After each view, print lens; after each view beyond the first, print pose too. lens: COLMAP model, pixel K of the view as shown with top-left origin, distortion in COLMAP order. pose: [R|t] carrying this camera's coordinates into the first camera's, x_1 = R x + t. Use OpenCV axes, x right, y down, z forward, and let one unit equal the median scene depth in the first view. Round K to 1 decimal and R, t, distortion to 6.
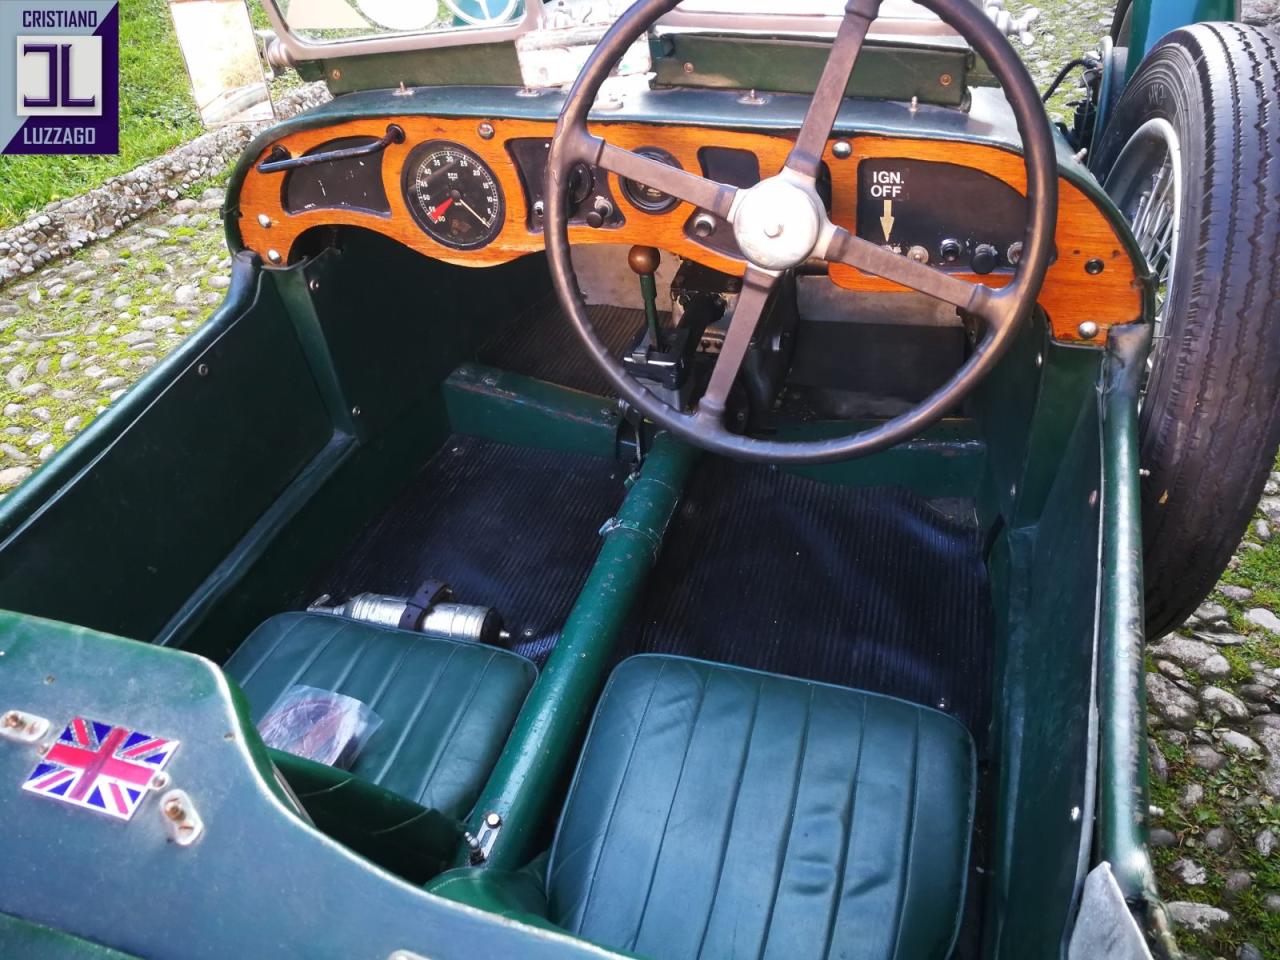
lens RADIAL K [[1038.5, 0, 656.5], [0, 1038.5, 463.2], [0, 0, 1]] dist [0.005365, -0.014041]
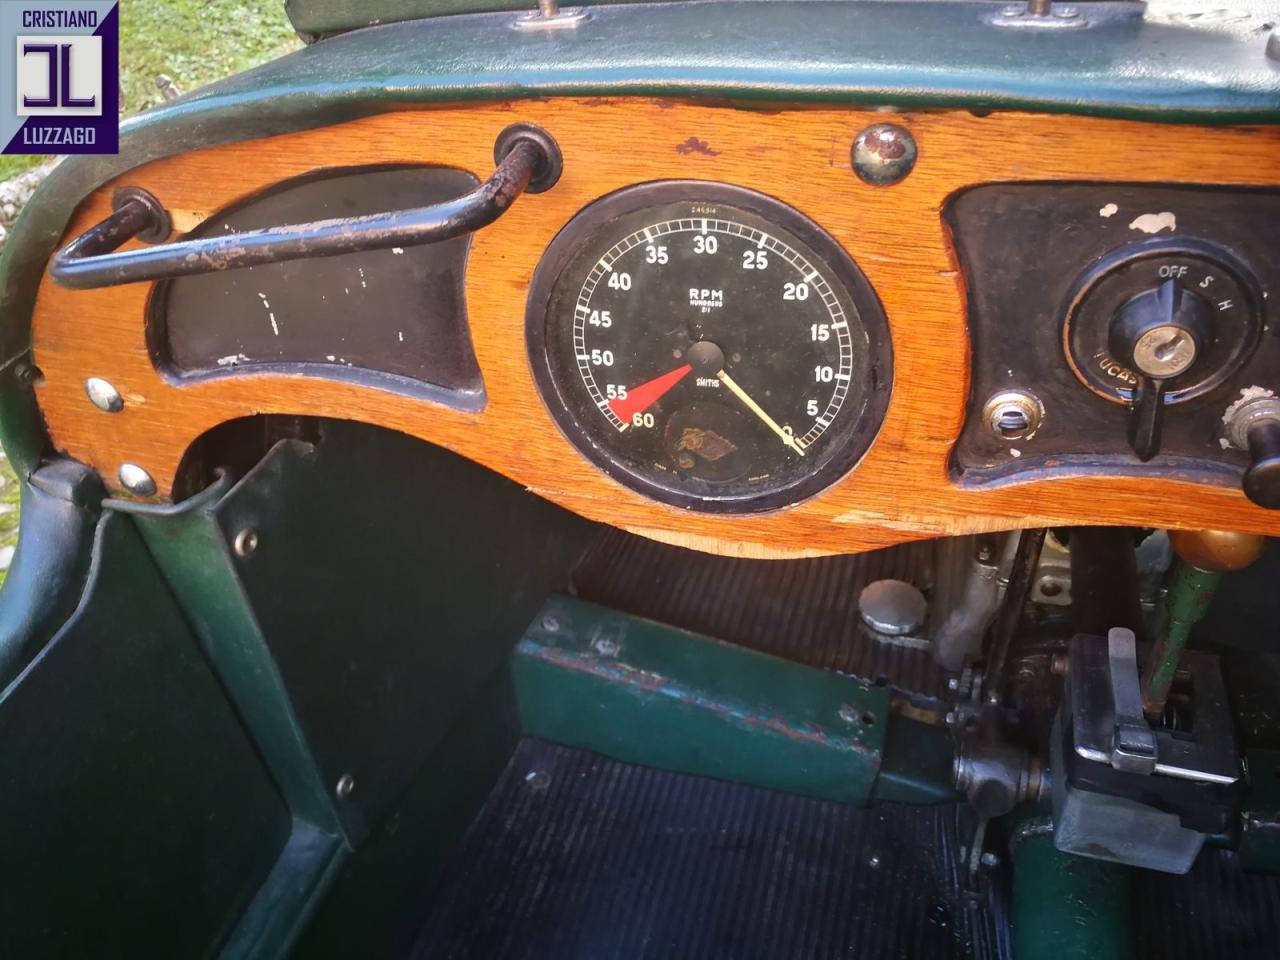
lens RADIAL K [[1059.8, 0, 643.9], [0, 1059.8, 465.8], [0, 0, 1]] dist [-0.004504, -0.007536]
pose [[0.999301, -0.000968, 0.037364, -0.217424], [0.001267, 0.999967, -0.007989, -0.216562], [-0.037355, 0.008030, 0.999270, 0.665473]]
